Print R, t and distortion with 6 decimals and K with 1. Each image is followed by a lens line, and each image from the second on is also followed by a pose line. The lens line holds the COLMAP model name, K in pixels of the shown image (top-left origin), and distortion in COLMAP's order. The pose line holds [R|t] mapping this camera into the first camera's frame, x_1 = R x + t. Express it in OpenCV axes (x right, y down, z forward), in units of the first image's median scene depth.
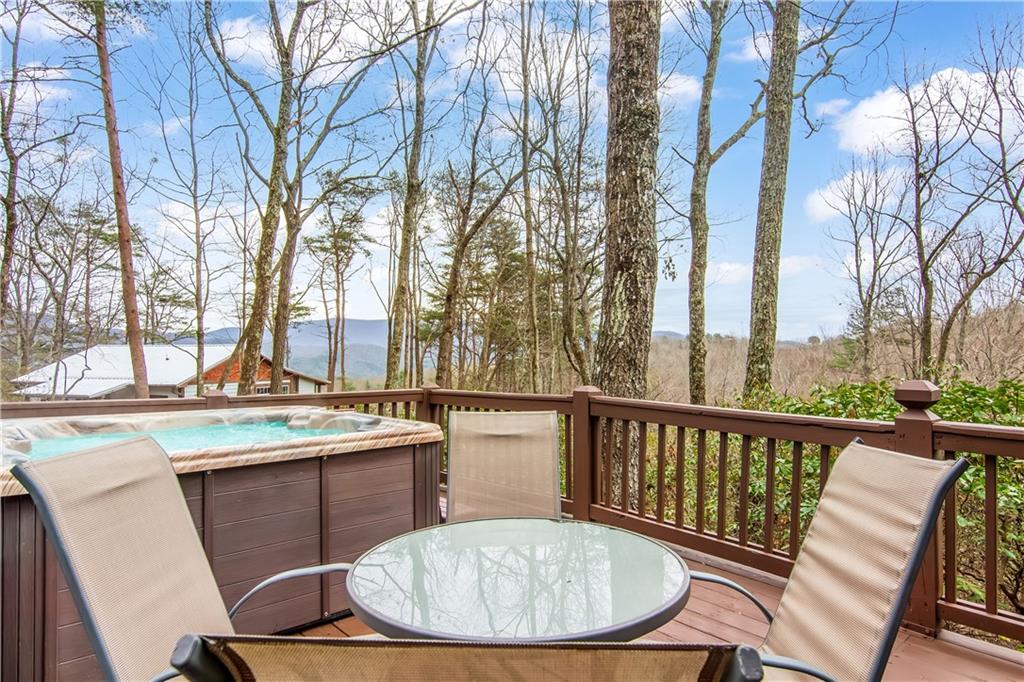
lens RADIAL K [[590.4, 0, 509.8], [0, 590.4, 345.6], [0, 0, 1]] dist [-0.002995, 0.002707]
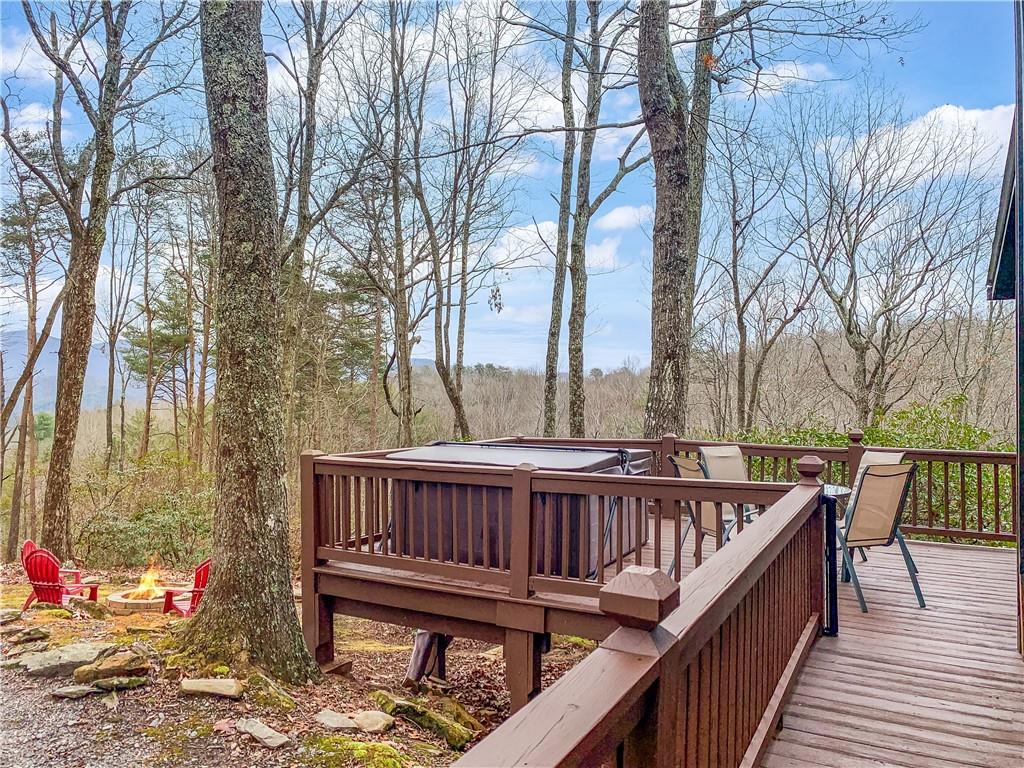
lens RADIAL K [[775.7, 0, 512.7], [0, 775.7, 384.6], [0, 0, 1]] dist [0.010781, -0.000276]
pose [[0.932577, 0.003326, 0.360955, -0.276729], [-0.006550, 0.999949, 0.007708, -0.021548], [-0.360911, -0.009552, 0.932551, -0.226117]]
